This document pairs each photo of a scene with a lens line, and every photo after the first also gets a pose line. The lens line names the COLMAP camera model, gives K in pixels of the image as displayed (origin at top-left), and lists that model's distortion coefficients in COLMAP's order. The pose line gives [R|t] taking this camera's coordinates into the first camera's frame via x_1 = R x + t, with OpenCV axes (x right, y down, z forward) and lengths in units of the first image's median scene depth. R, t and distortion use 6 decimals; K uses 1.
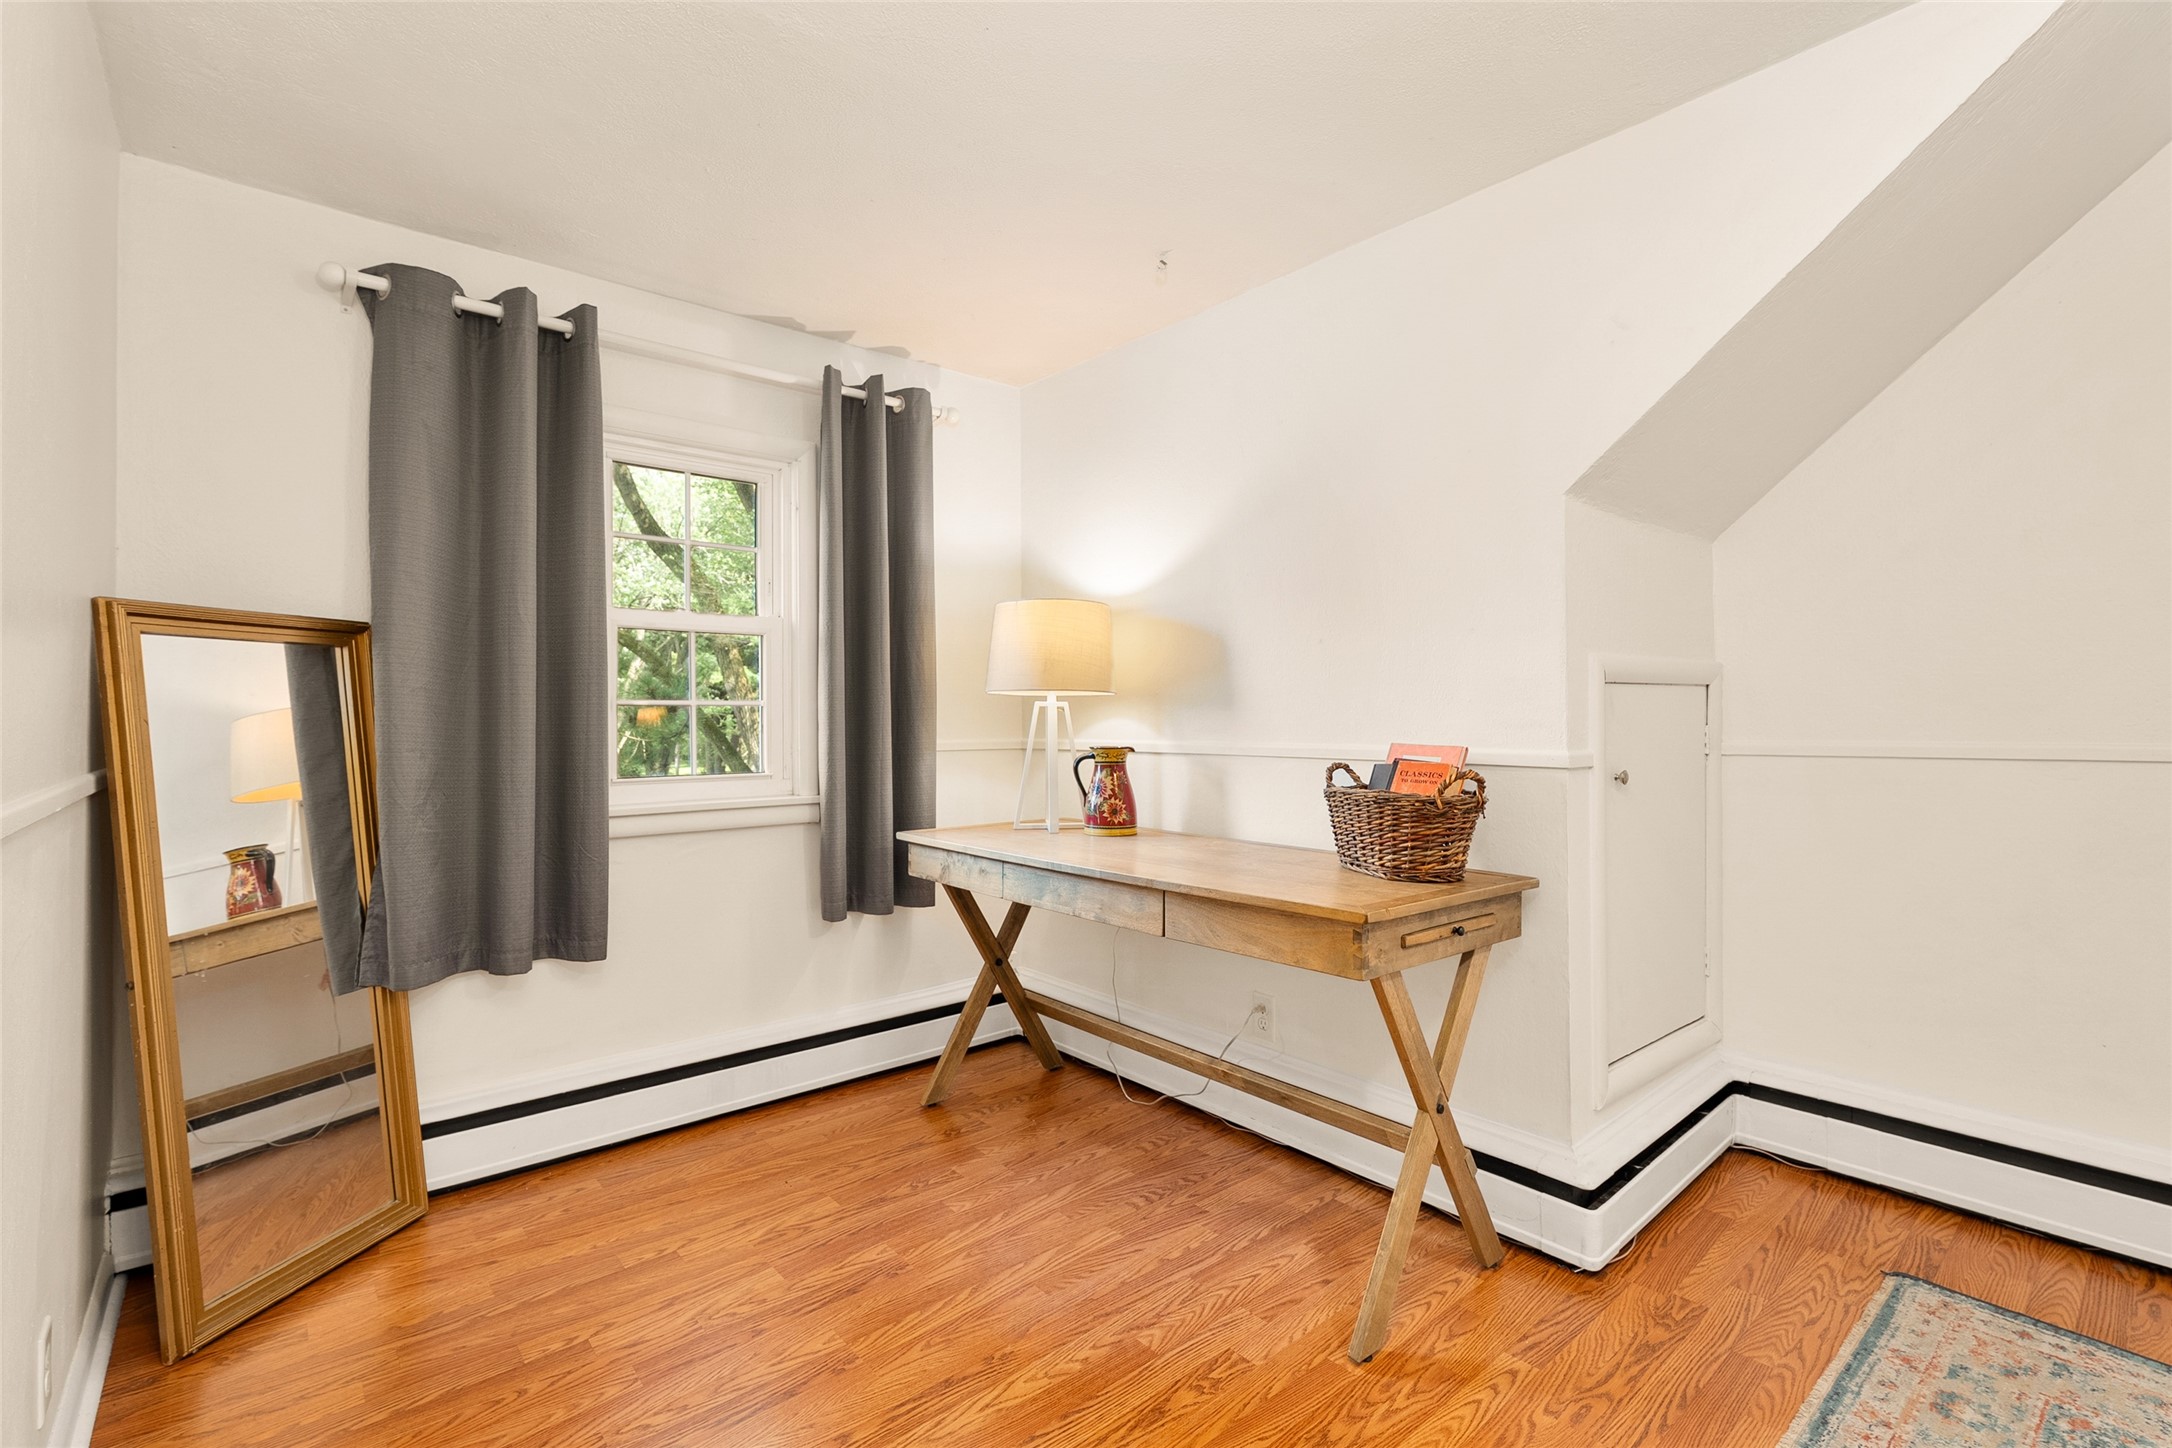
lens RADIAL K [[1019.6, 0, 1095.1], [0, 1019.6, 706.5], [0, 0, 1]] dist [-0.001987, -0.000776]
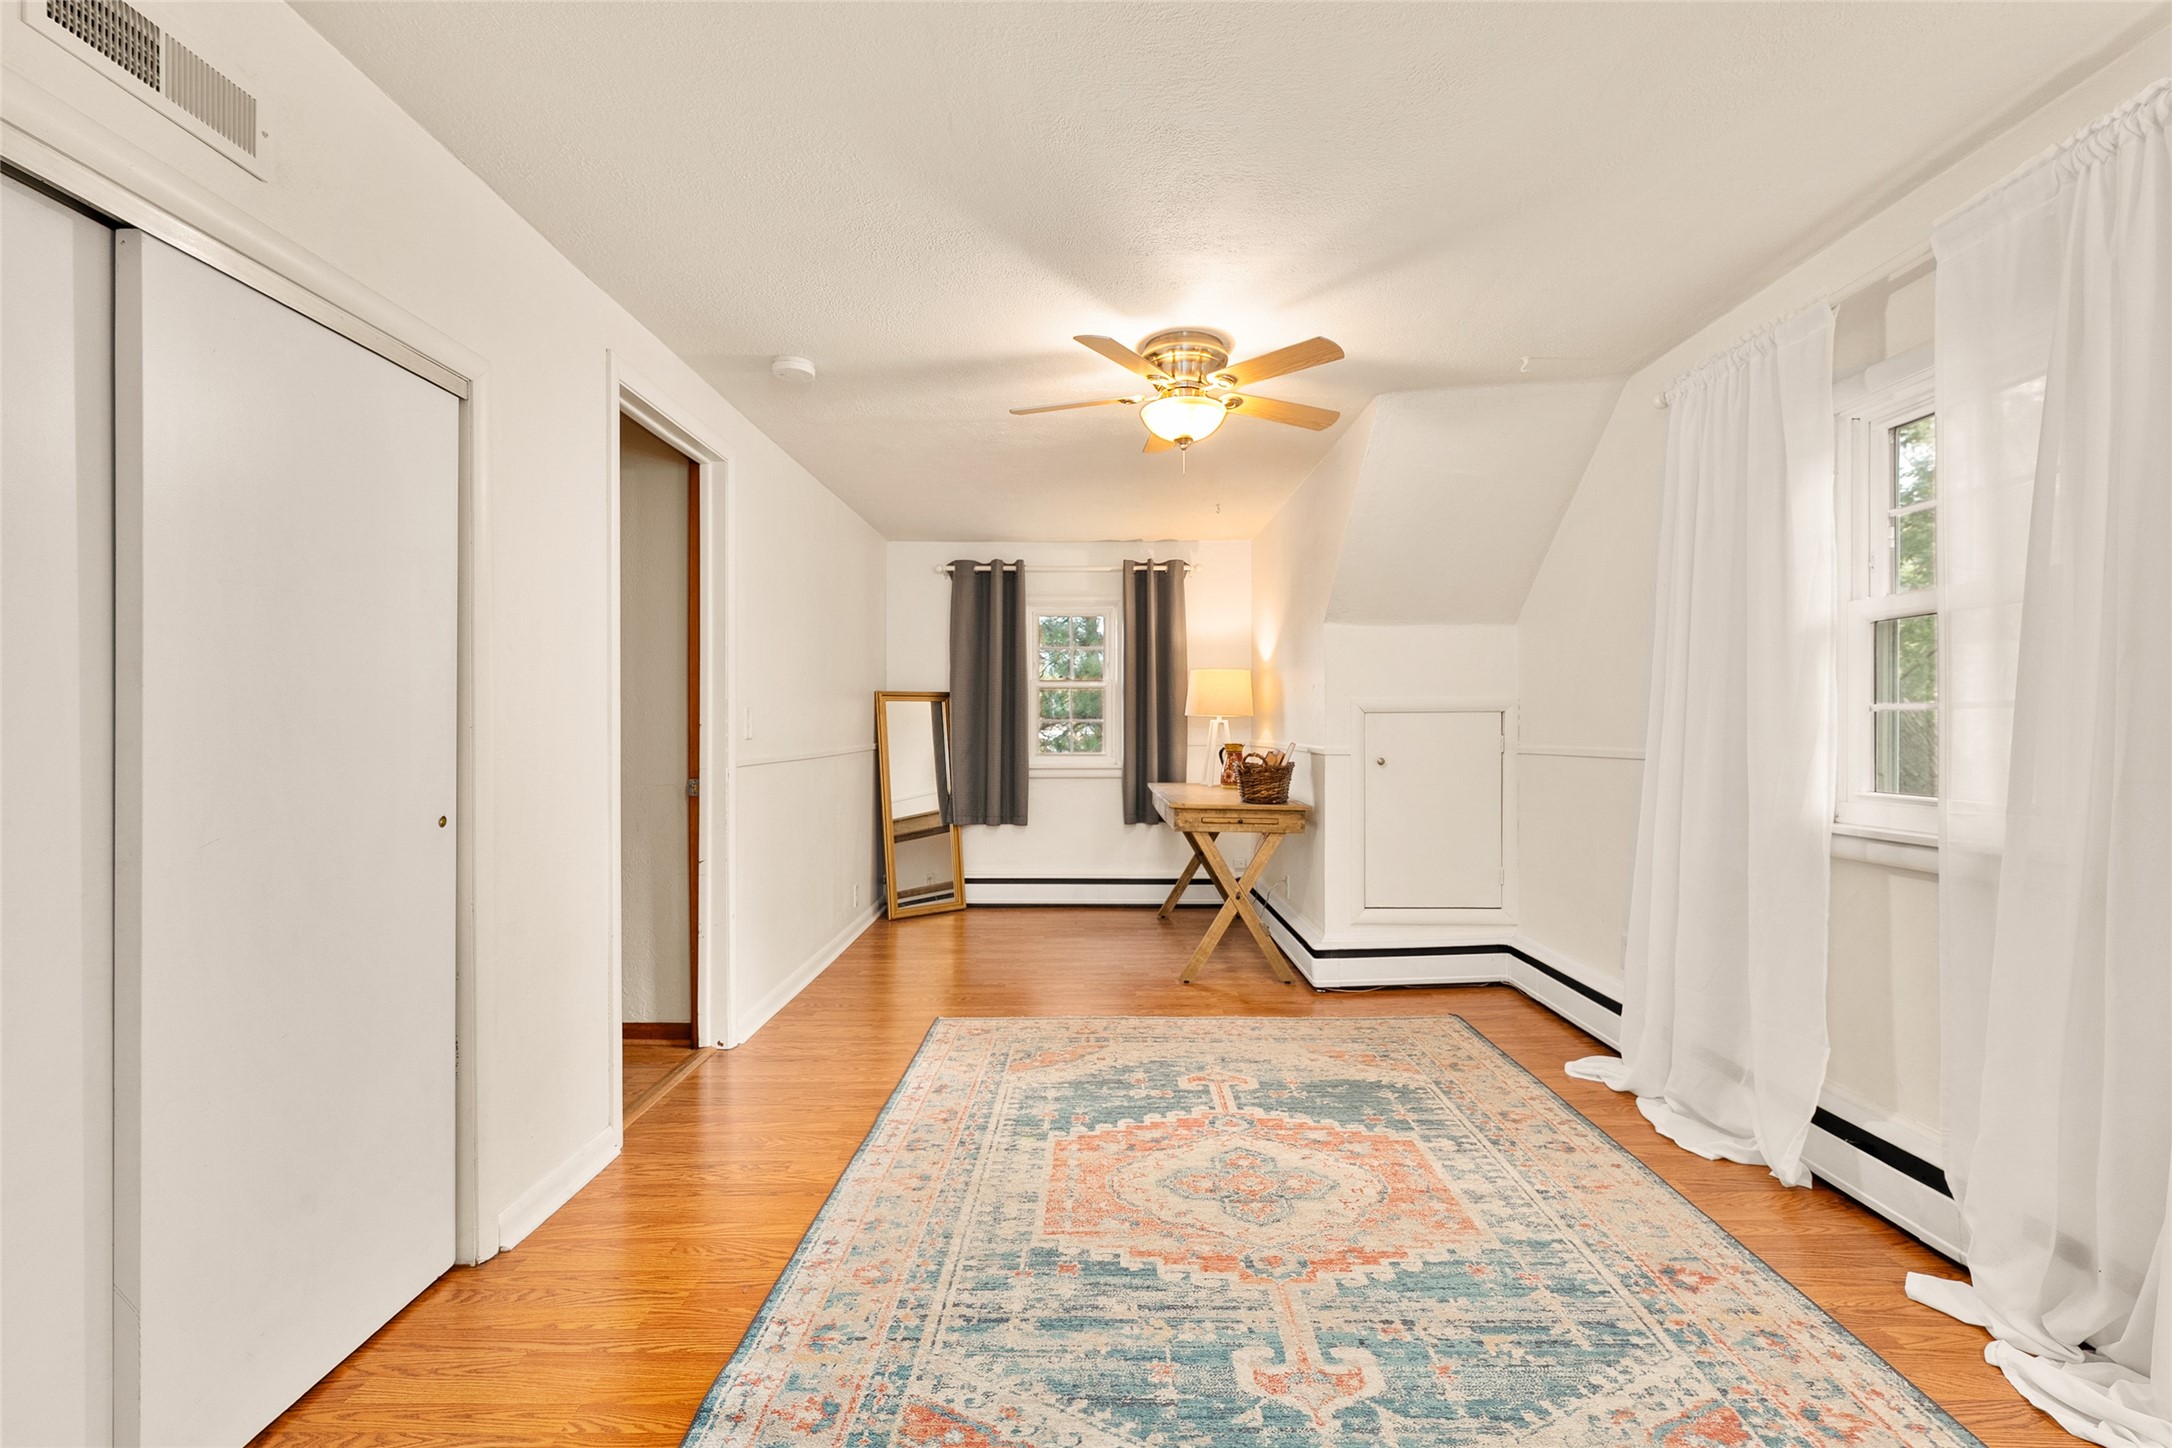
lens RADIAL K [[1019.6, 0, 1085.0], [0, 1019.6, 727.5], [0, 0, 1]] dist [-0.001987, -0.000776]
pose [[0.757318, 0.005287, -0.653025, 1.296810], [0.005948, 0.999870, 0.014992, -0.026883], [0.653019, -0.015238, 0.757188, -0.806272]]
